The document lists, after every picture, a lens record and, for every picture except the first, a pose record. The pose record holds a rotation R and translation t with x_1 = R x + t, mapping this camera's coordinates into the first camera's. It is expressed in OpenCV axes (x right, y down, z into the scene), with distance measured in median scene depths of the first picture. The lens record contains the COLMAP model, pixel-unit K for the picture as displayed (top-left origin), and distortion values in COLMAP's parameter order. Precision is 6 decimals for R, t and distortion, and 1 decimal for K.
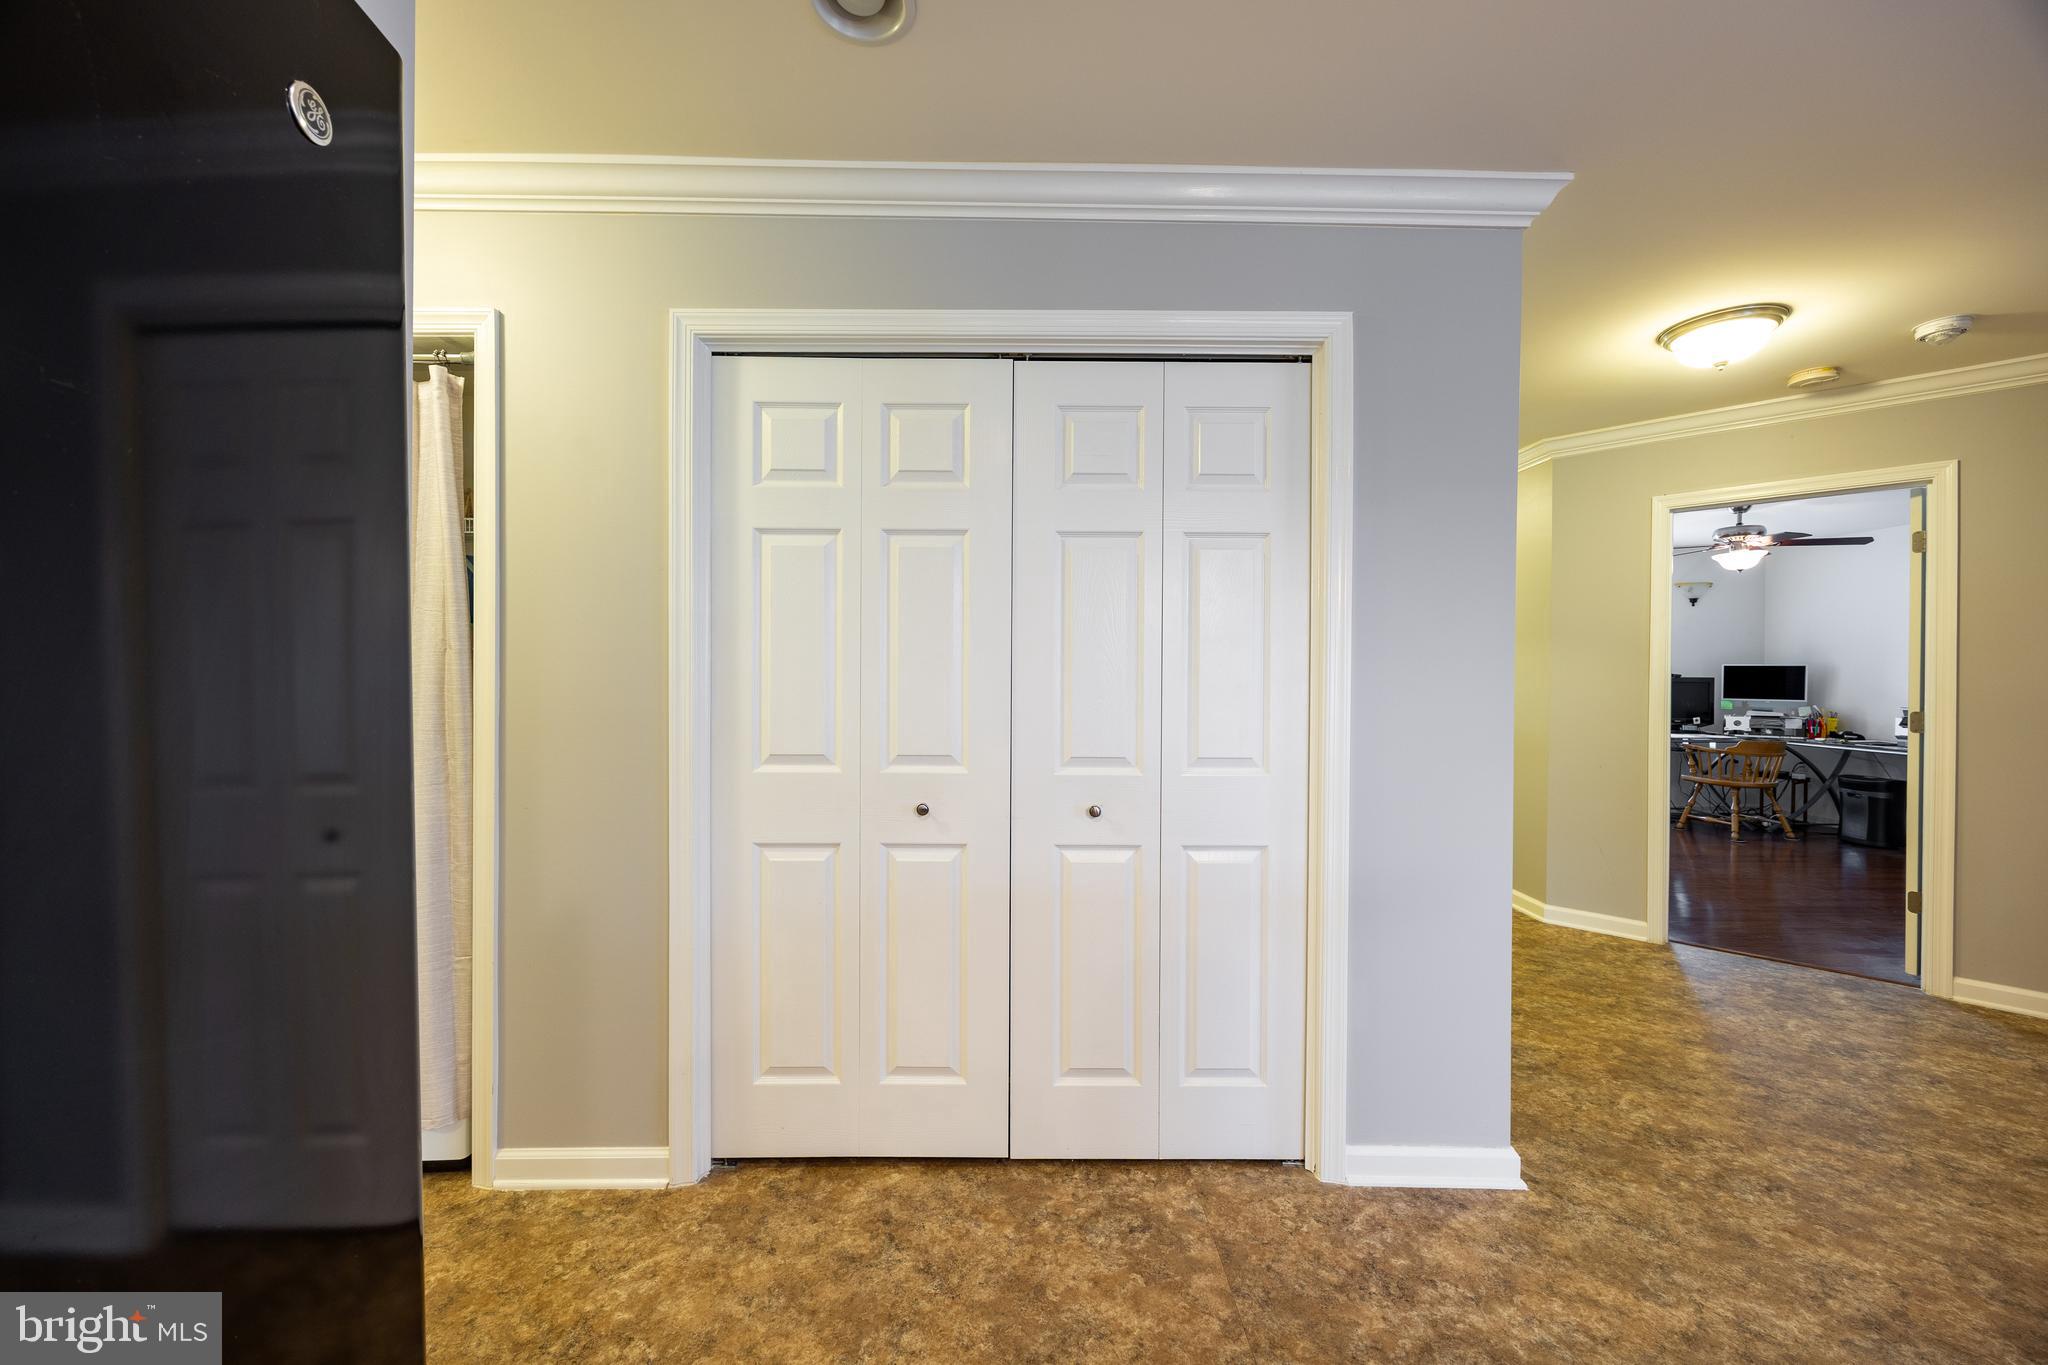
lens RADIAL K [[777.3, 0, 1022.6], [0, 777.3, 680.7], [0, 0, 1]] dist [-0.003399, 0.000310]
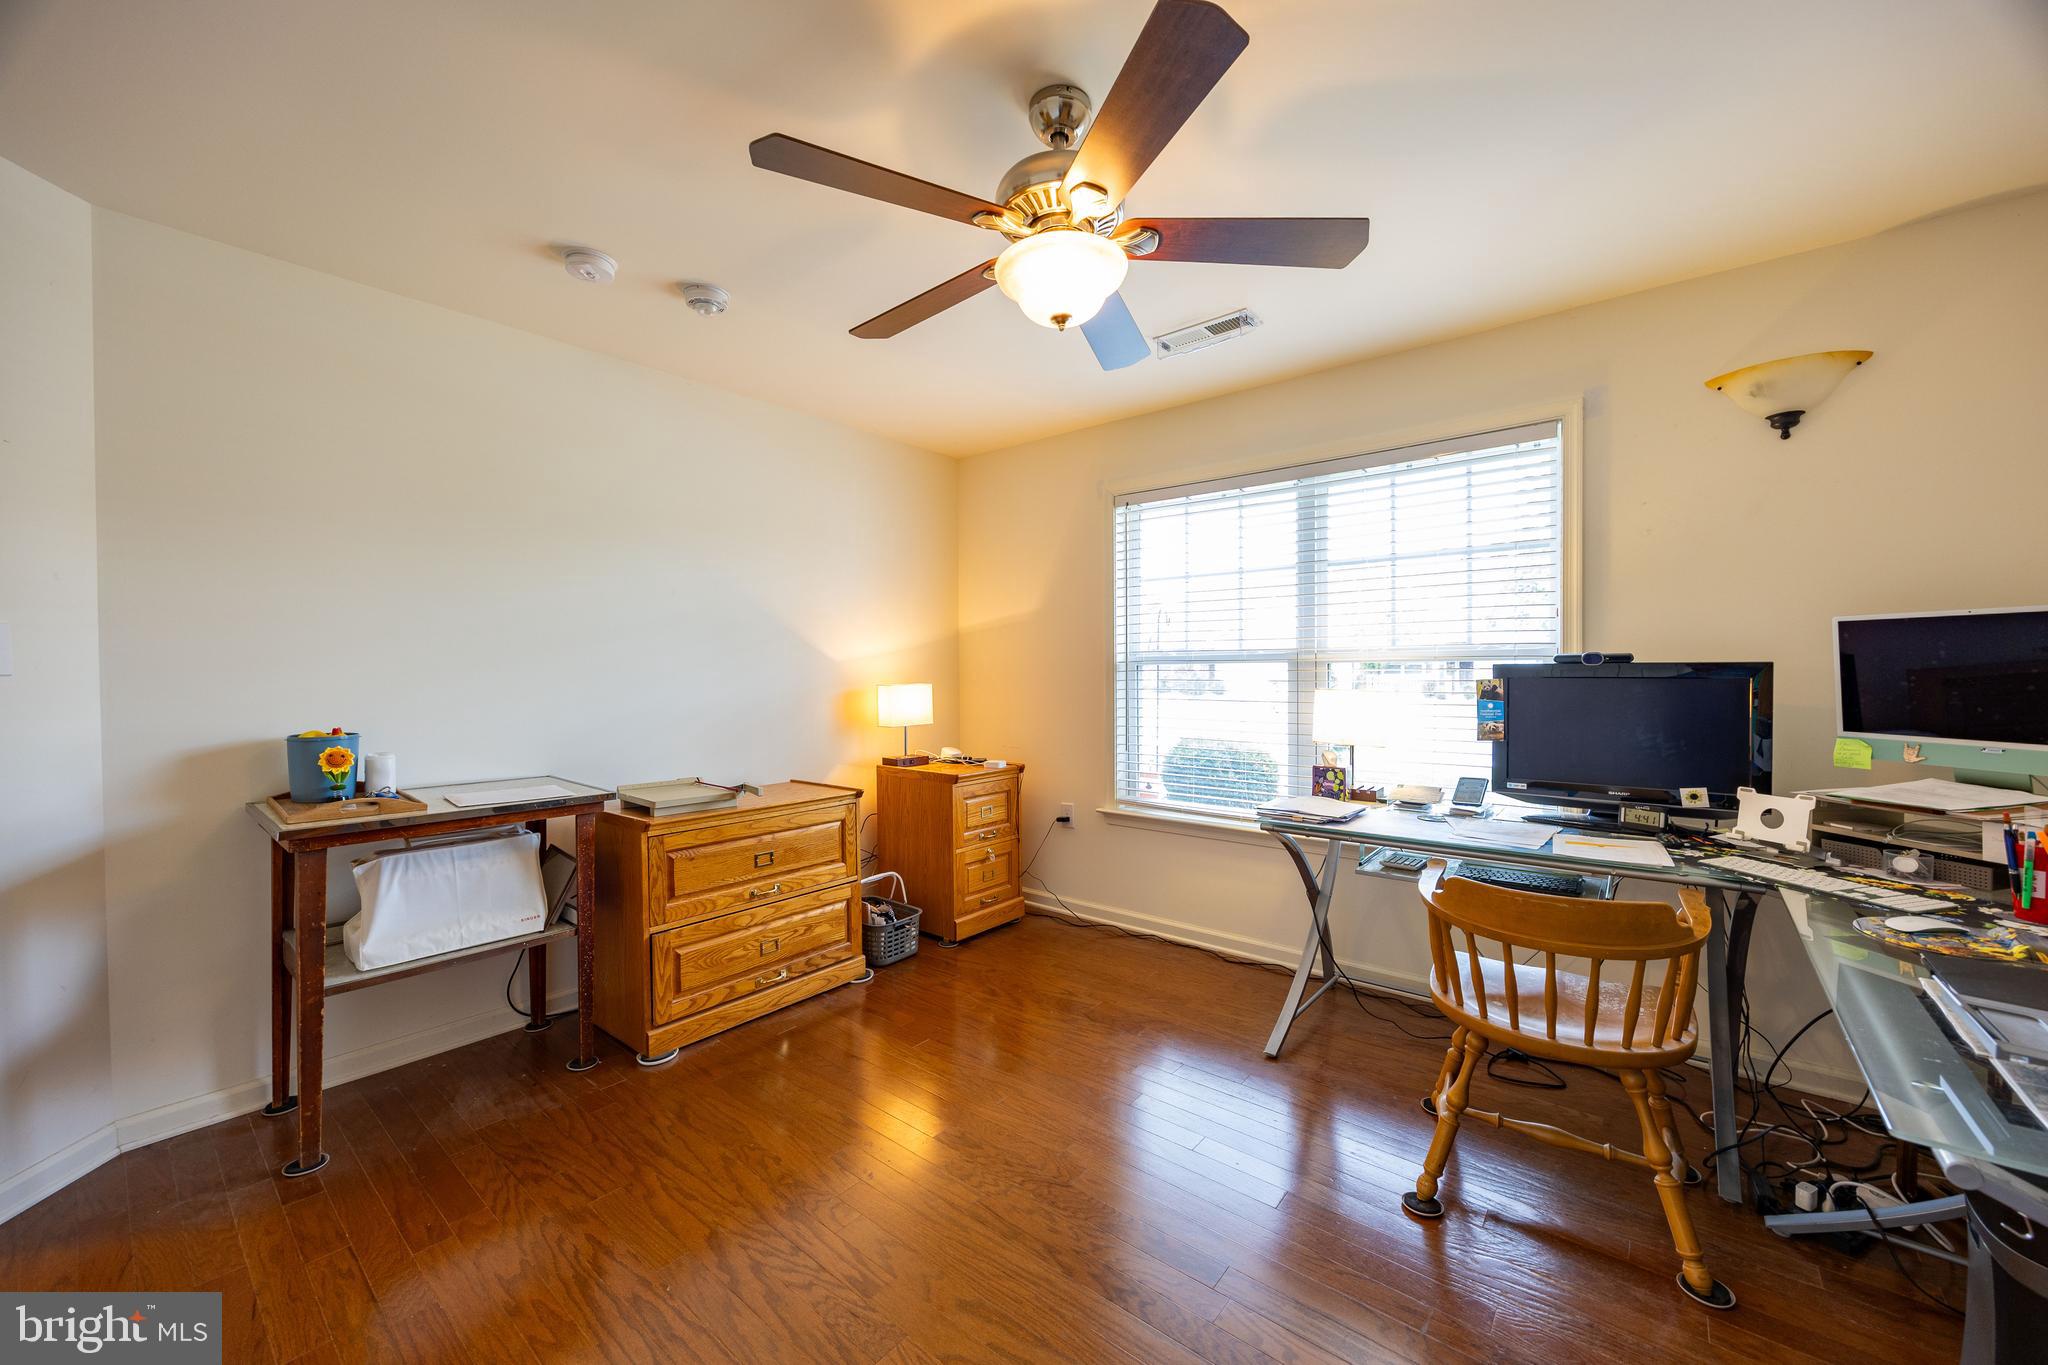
lens RADIAL K [[777.3, 0, 1027.2], [0, 777.3, 672.3], [0, 0, 1]] dist [-0.003399, 0.000310]
pose [[0.771568, -0.009652, -0.636073, 0.903685], [0.006988, 0.999953, -0.006697, 0.000092], [0.636108, 0.000722, 0.771600, 0.608845]]
